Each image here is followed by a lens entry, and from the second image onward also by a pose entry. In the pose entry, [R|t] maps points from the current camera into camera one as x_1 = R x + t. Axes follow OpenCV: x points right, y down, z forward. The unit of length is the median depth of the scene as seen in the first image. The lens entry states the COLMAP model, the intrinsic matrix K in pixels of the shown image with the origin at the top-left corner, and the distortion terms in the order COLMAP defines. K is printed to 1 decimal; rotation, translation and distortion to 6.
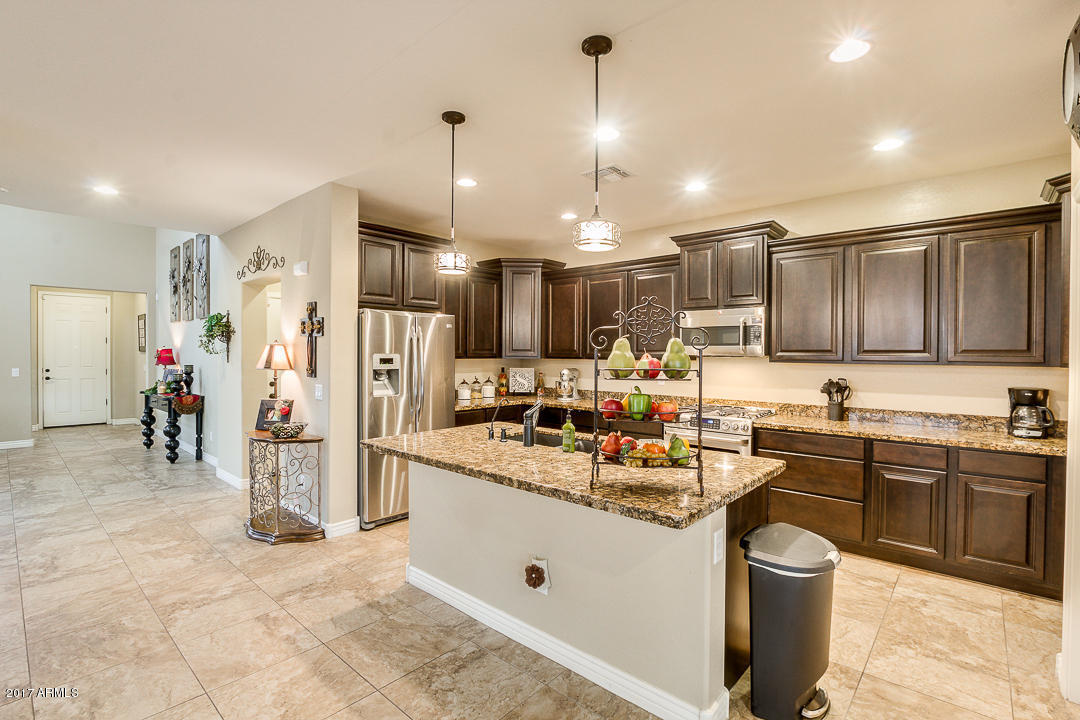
lens RADIAL K [[498.7, 0, 539.5], [0, 498.7, 357.7], [0, 0, 1]] dist [-0.026312, 0.001714]
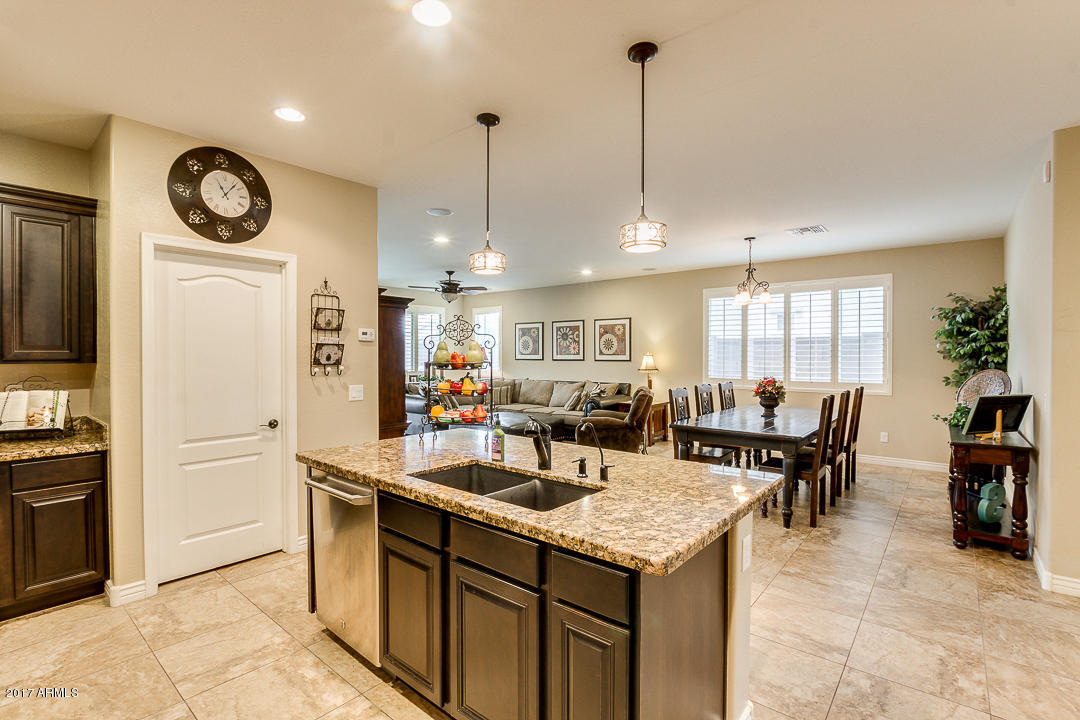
lens RADIAL K [[498.7, 0, 539.5], [0, 498.7, 357.7], [0, 0, 1]] dist [-0.026312, 0.001714]
pose [[-0.999509, -0.005527, -0.030829, 0.008274], [-0.006101, 0.999810, 0.018529, -0.009326], [0.030721, 0.018708, -0.999353, 1.246199]]
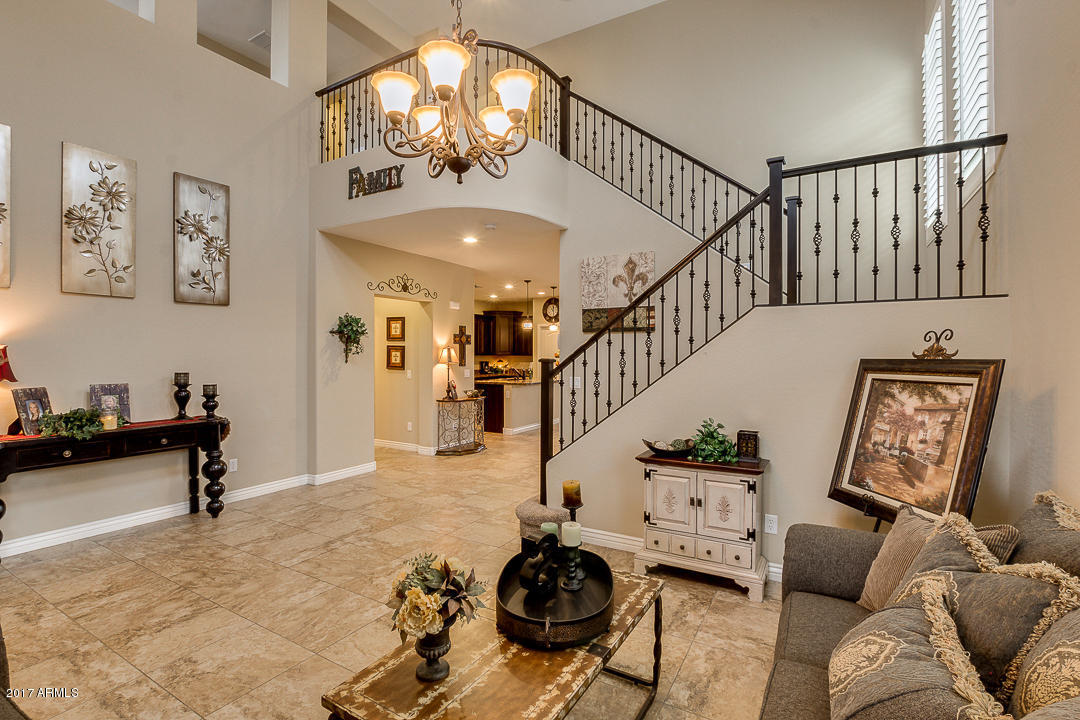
lens RADIAL K [[498.7, 0, 539.5], [0, 498.7, 357.7], [0, 0, 1]] dist [-0.026312, 0.001714]
pose [[-0.201628, -0.013667, 0.979367, -2.393102], [0.007438, 0.999852, 0.015484, -0.018992], [-0.979434, 0.010407, -0.201497, 1.109104]]
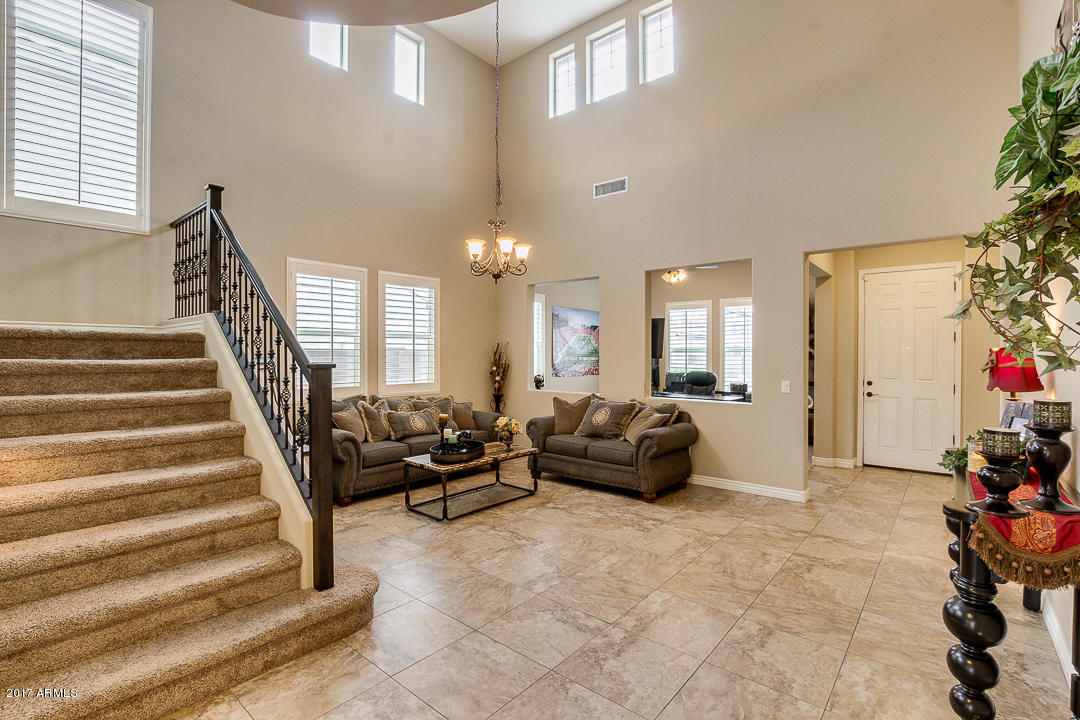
lens RADIAL K [[498.7, 0, 539.5], [0, 498.7, 357.7], [0, 0, 1]] dist [-0.026312, 0.001714]
pose [[0.027254, 0.001176, -0.999628, -0.735037], [-0.011532, 0.999933, 0.000862, -0.011502], [0.999562, 0.011504, 0.027266, 1.157946]]
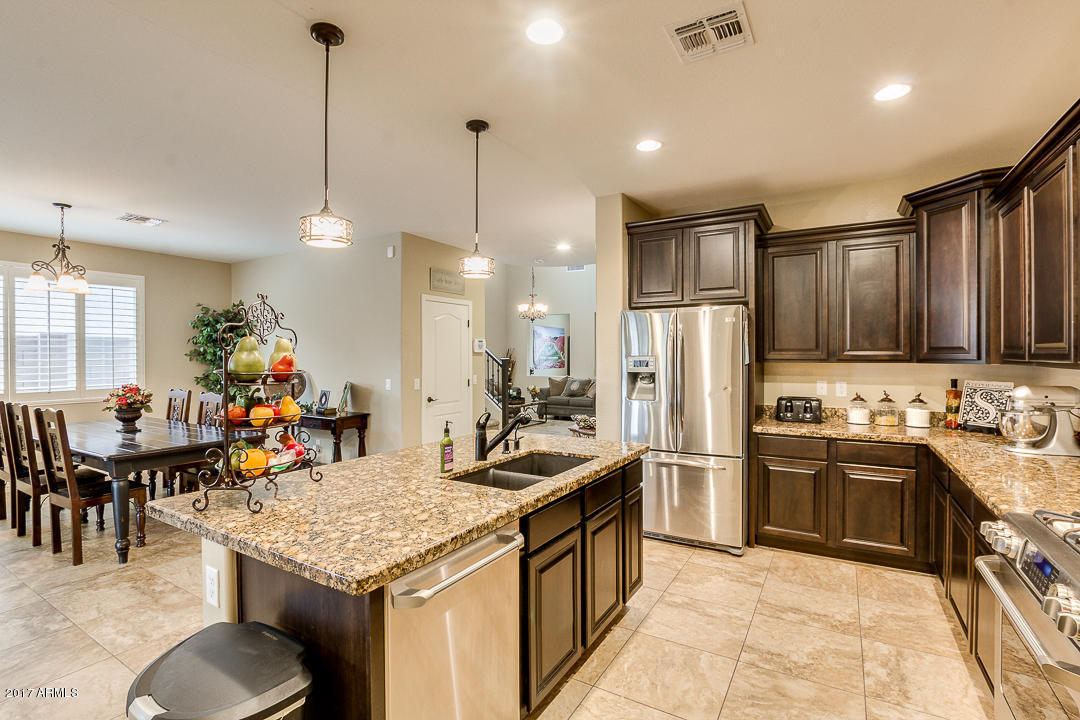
lens RADIAL K [[498.7, 0, 539.5], [0, 498.7, 357.7], [0, 0, 1]] dist [-0.026312, 0.001714]
pose [[0.185477, -0.000522, -0.982648, 0.600671], [-0.006384, 0.999978, -0.001736, -0.001766], [0.982628, 0.006595, 0.185469, 0.654053]]
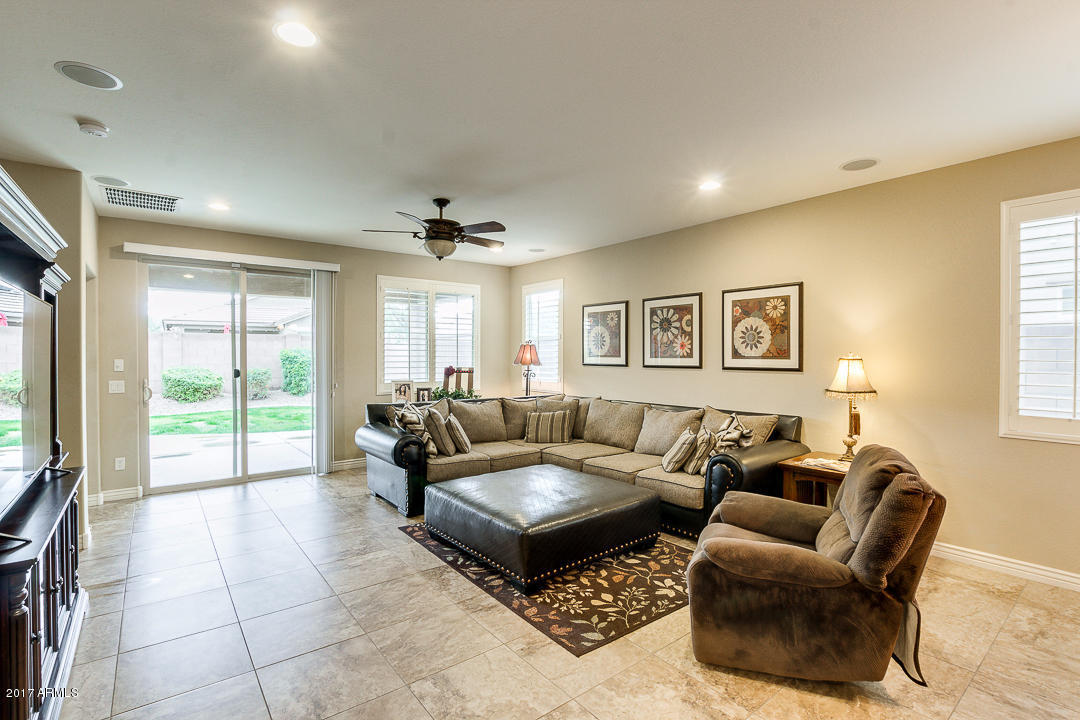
lens RADIAL K [[498.7, 0, 539.5], [0, 498.7, 357.7], [0, 0, 1]] dist [-0.026312, 0.001714]
pose [[-0.984540, -0.009006, 0.174928, -0.089592], [-0.005919, 0.999817, 0.018165, -0.001138], [-0.175060, 0.016849, -0.984414, 0.224923]]
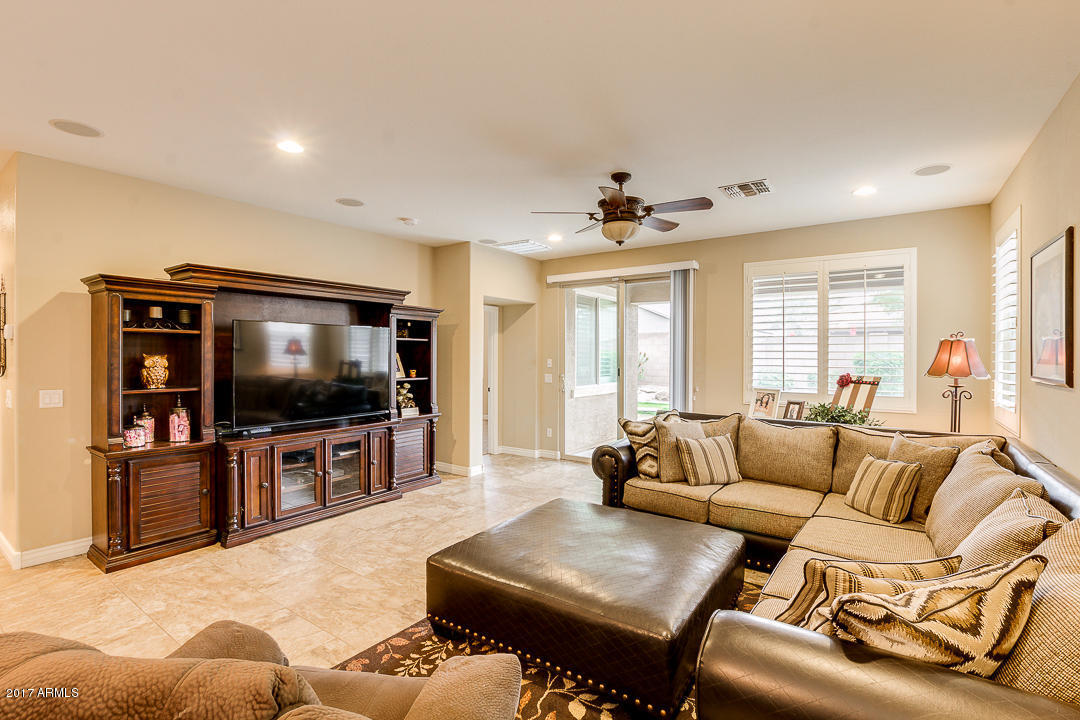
lens RADIAL K [[499.3, 0, 540.8], [0, 499.3, 355.9], [0, 0, 1]] dist [-0.025125, 0.000693]
pose [[-0.113390, -0.009850, 0.993502, -0.592897], [0.005150, 0.999932, 0.010502, 0.001946], [-0.993537, 0.006308, -0.113332, -0.556885]]
